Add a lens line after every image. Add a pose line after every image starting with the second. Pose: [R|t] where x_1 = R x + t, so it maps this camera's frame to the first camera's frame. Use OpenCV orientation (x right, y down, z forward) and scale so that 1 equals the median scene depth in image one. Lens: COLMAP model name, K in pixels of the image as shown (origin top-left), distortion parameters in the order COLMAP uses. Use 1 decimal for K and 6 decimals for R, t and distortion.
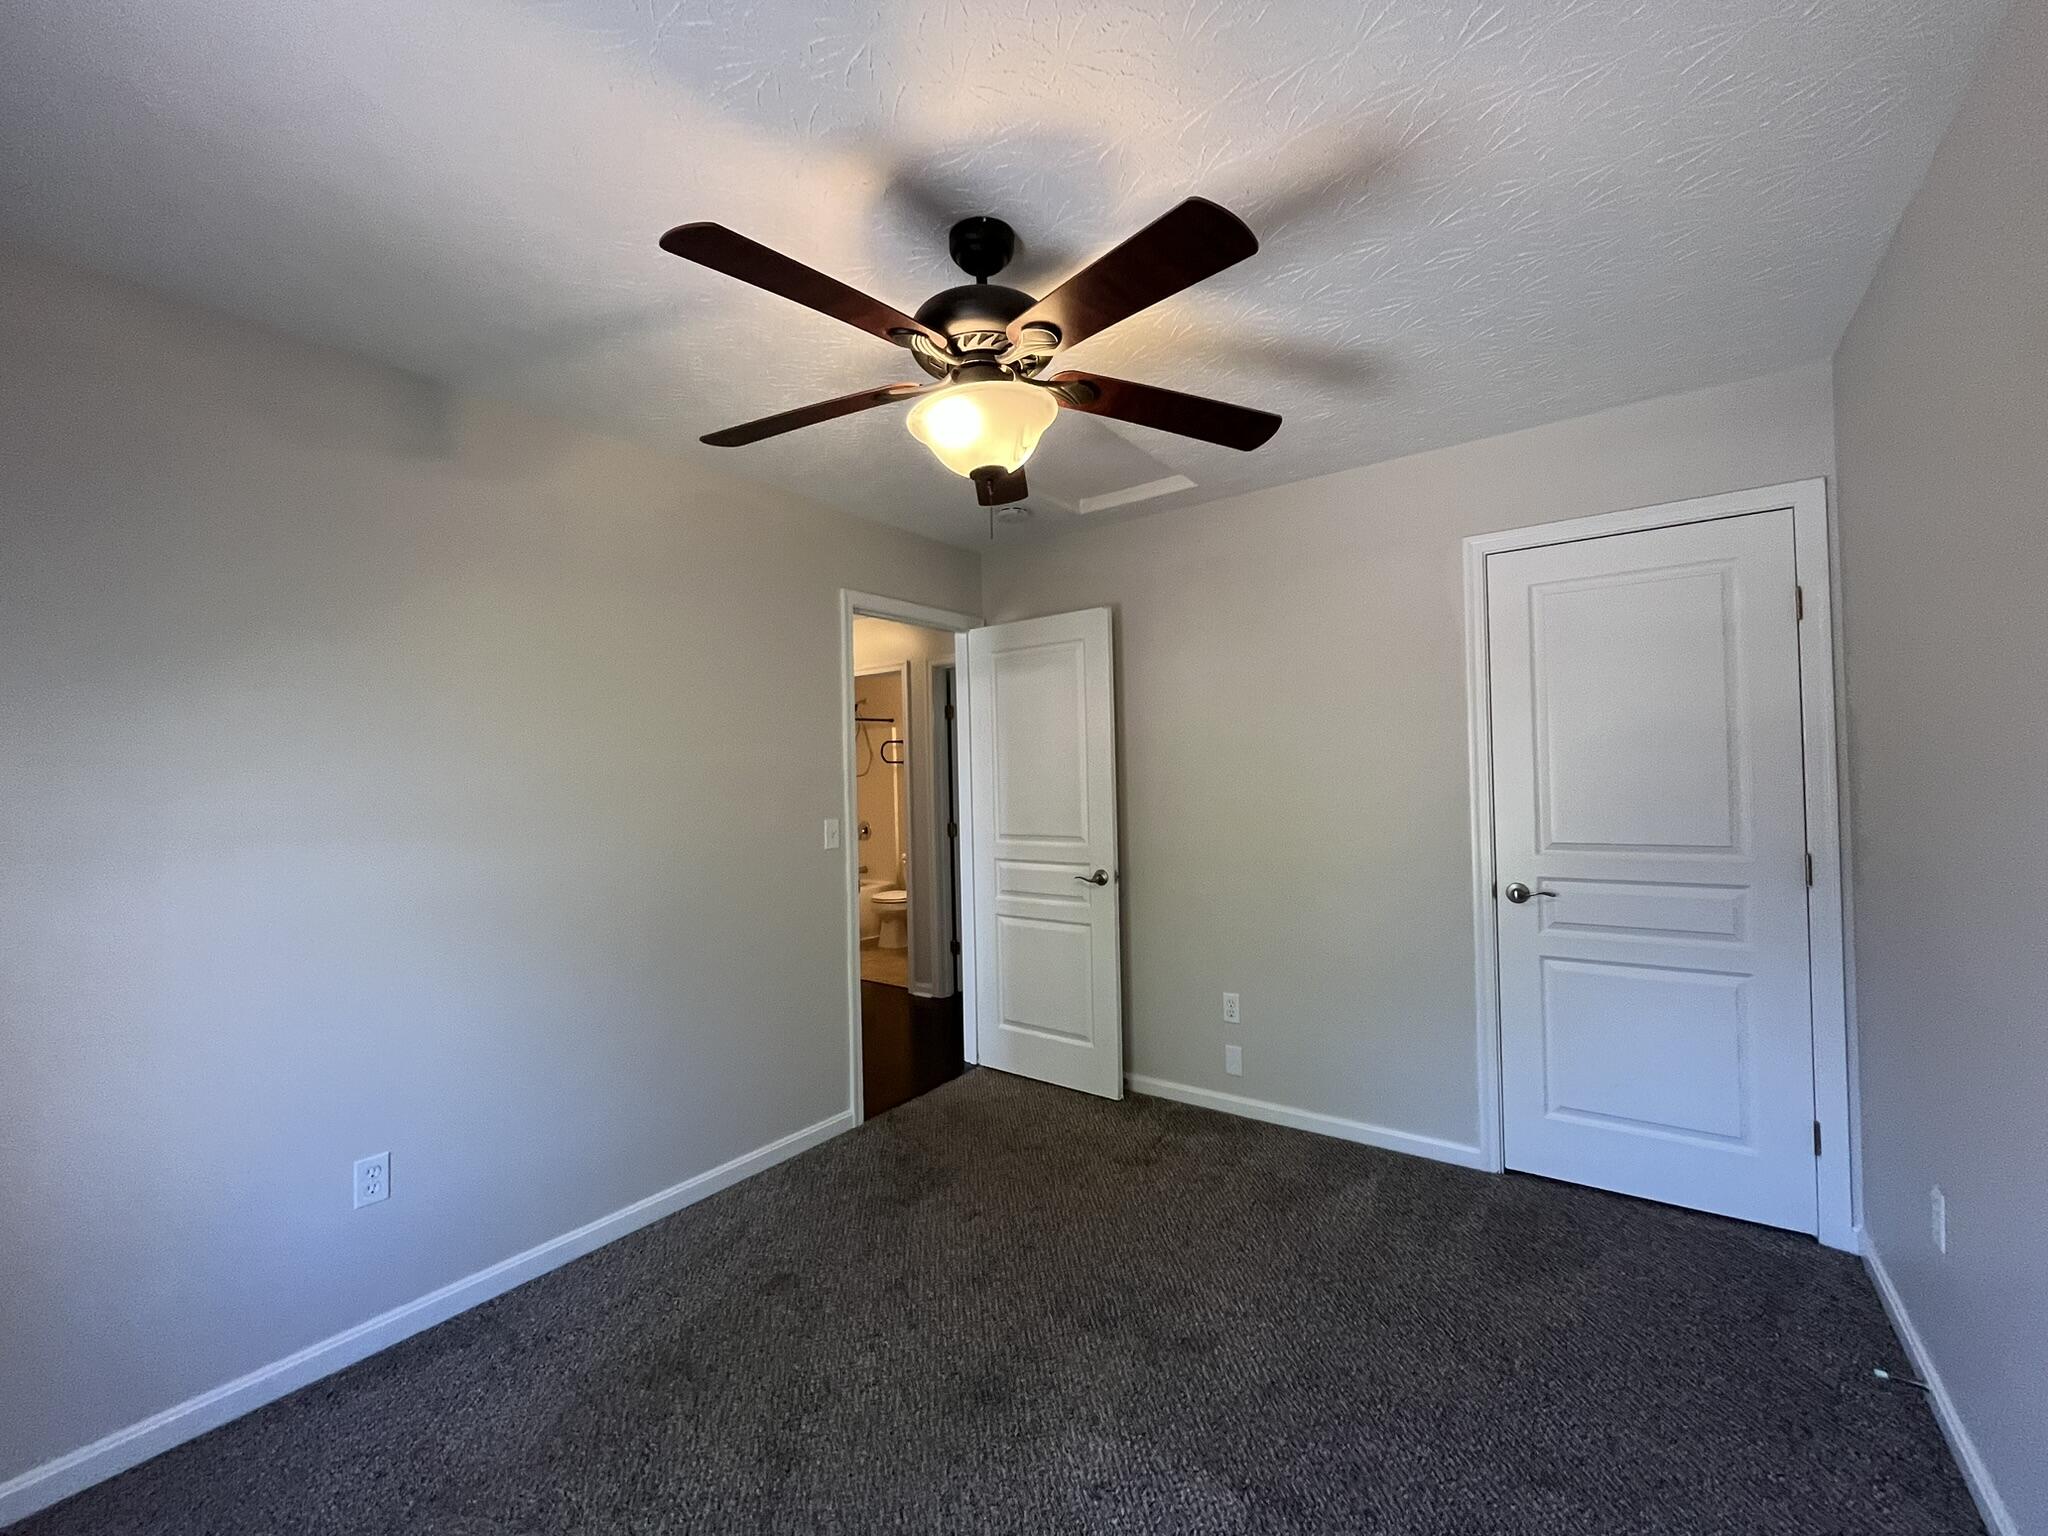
lens RADIAL K [[831.8, 0, 1025.9], [0, 831.8, 772.1], [0, 0, 1]] dist [-0.003834, 0.000368]
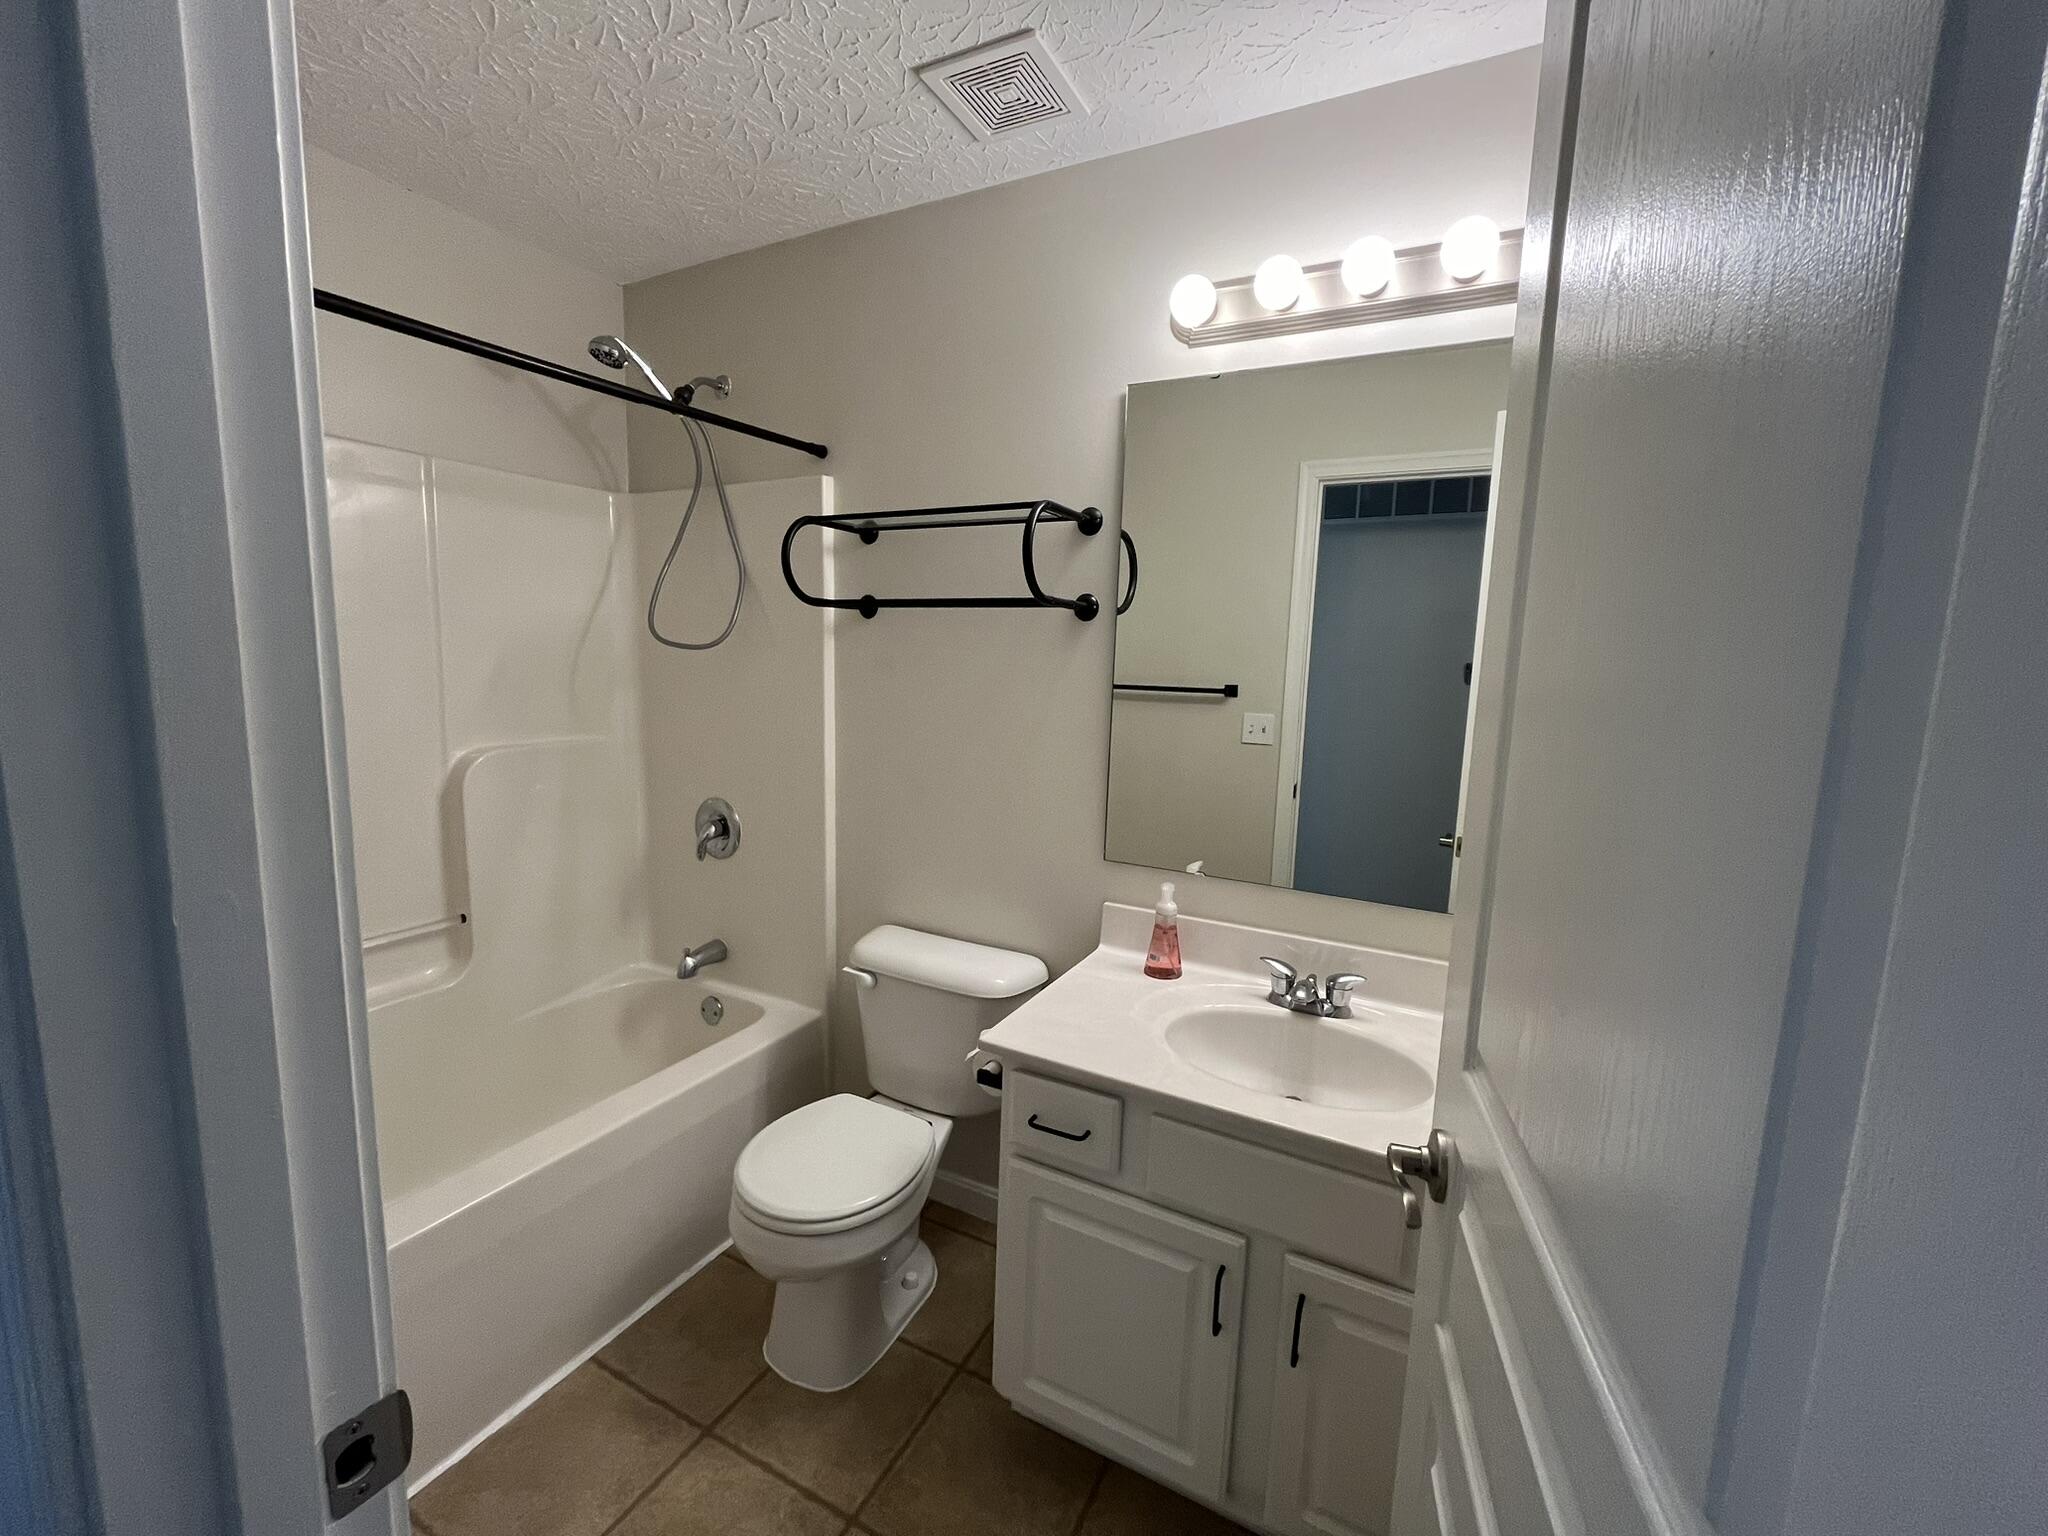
lens RADIAL K [[831.8, 0, 1026.9], [0, 831.8, 771.6], [0, 0, 1]] dist [-0.003834, 0.000368]
pose [[0.989266, 0.034146, 0.142082, -0.128801], [-0.054269, 0.988626, 0.140262, 0.001331], [-0.135677, -0.146467, 0.979867, 0.704865]]
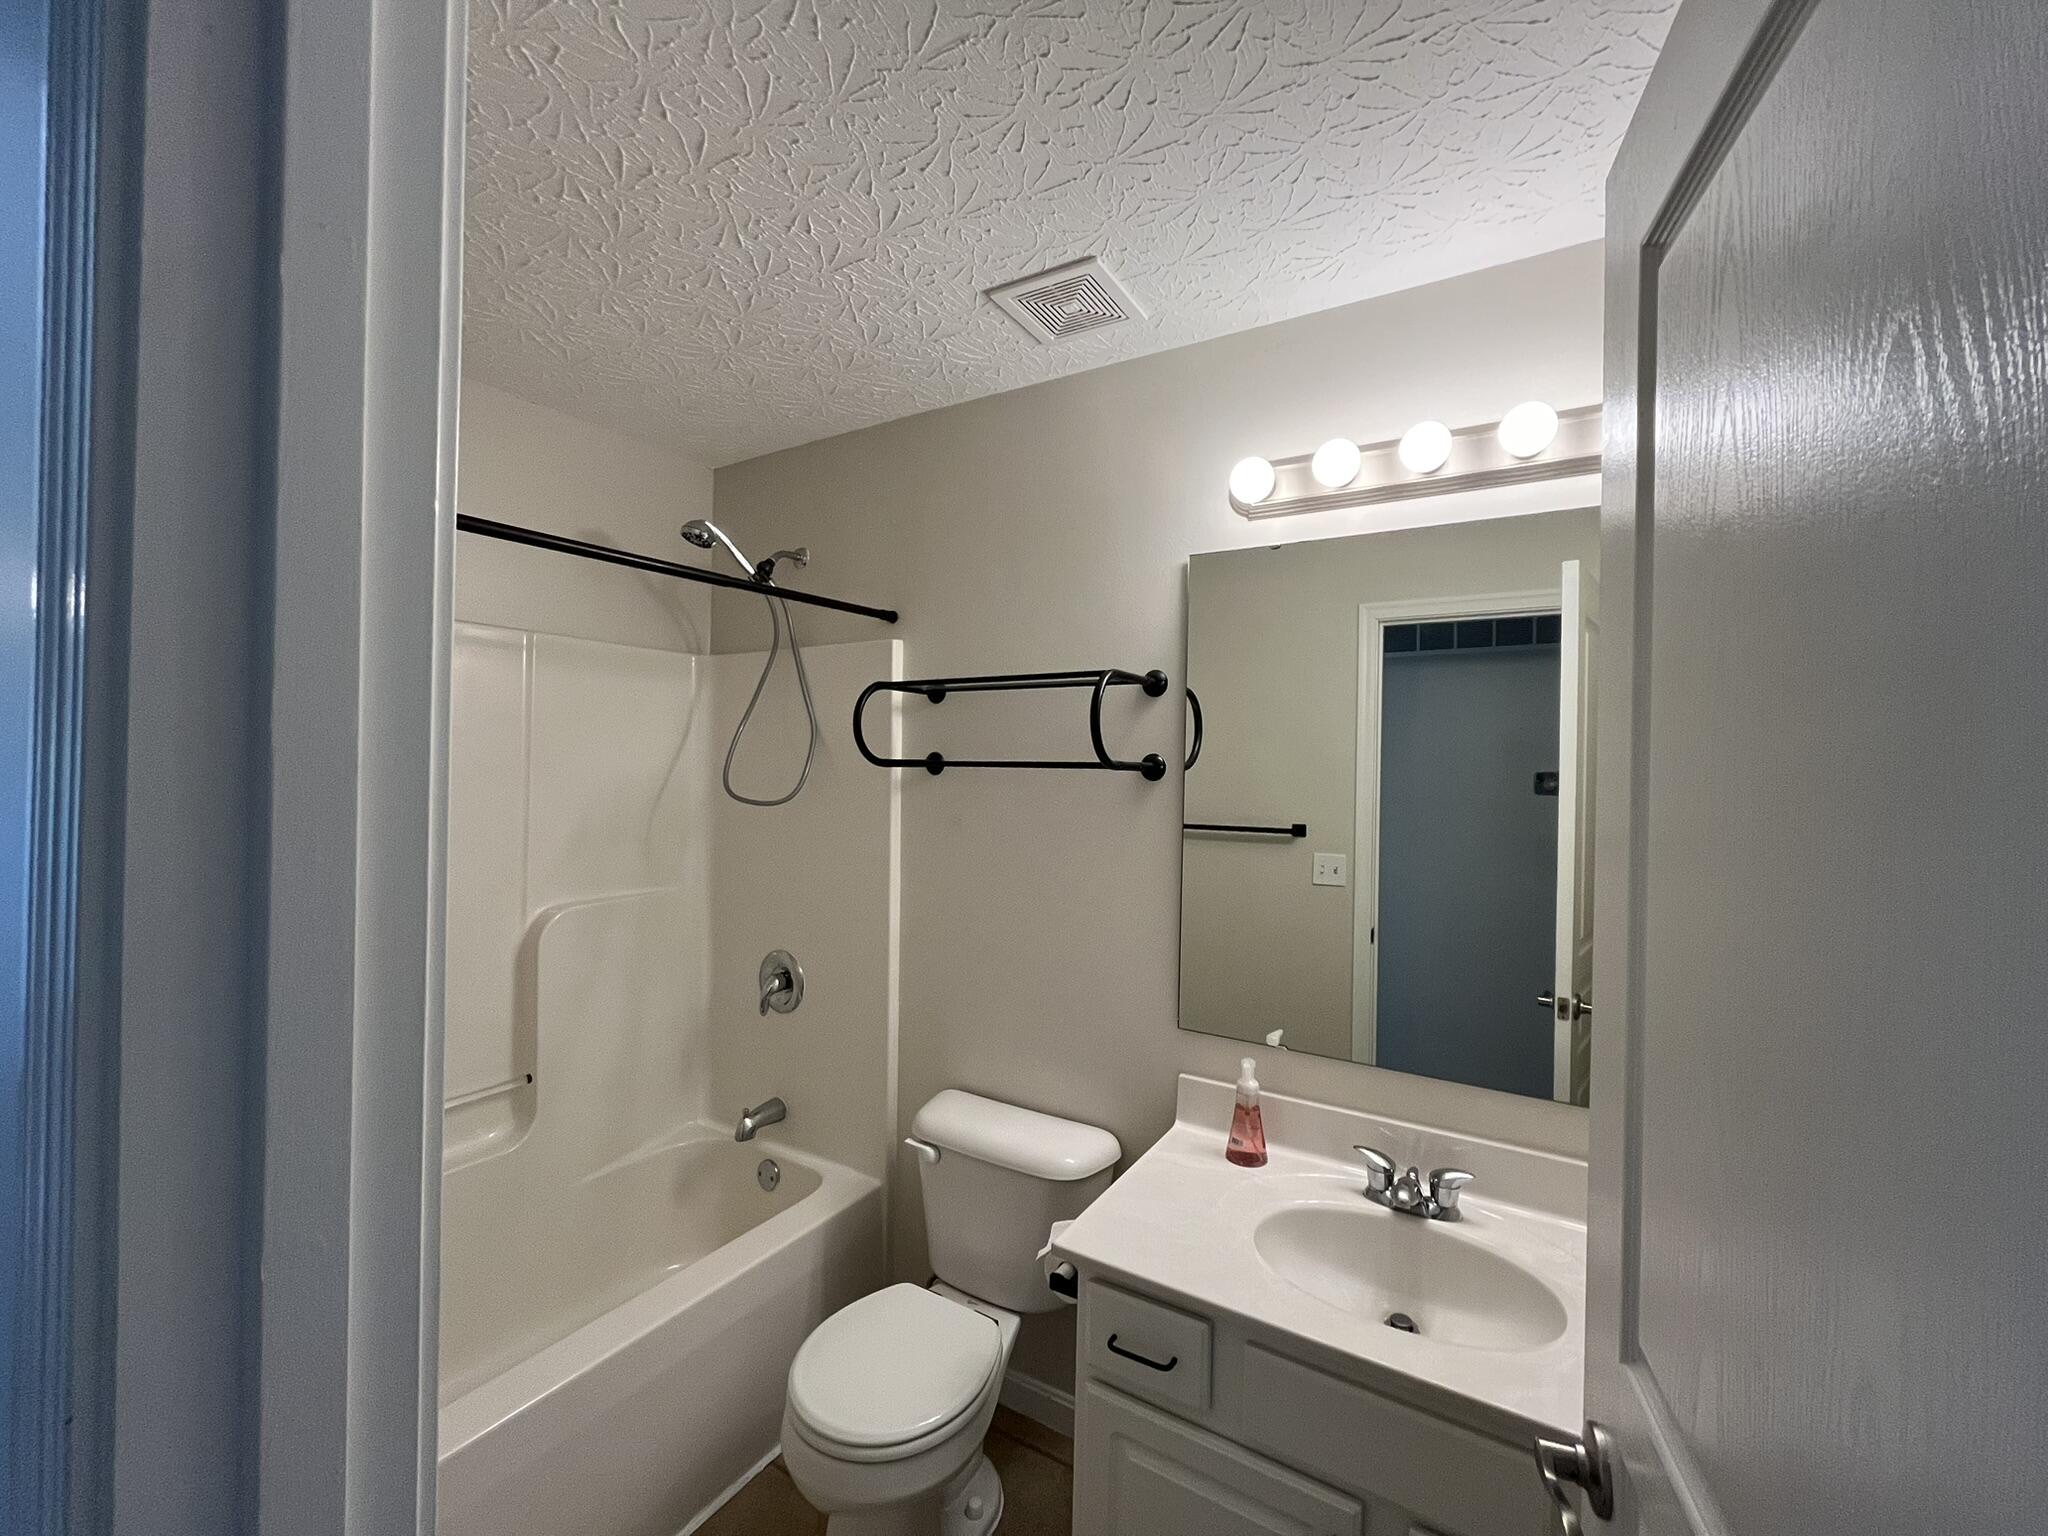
lens RADIAL K [[831.8, 0, 1024.3], [0, 831.8, 764.7], [0, 0, 1]] dist [-0.003834, 0.000368]
pose [[0.996757, 0.040183, 0.069724, -0.133126], [-0.040829, 0.999135, 0.007867, -0.014508], [-0.069348, -0.010688, 0.997535, 0.708770]]
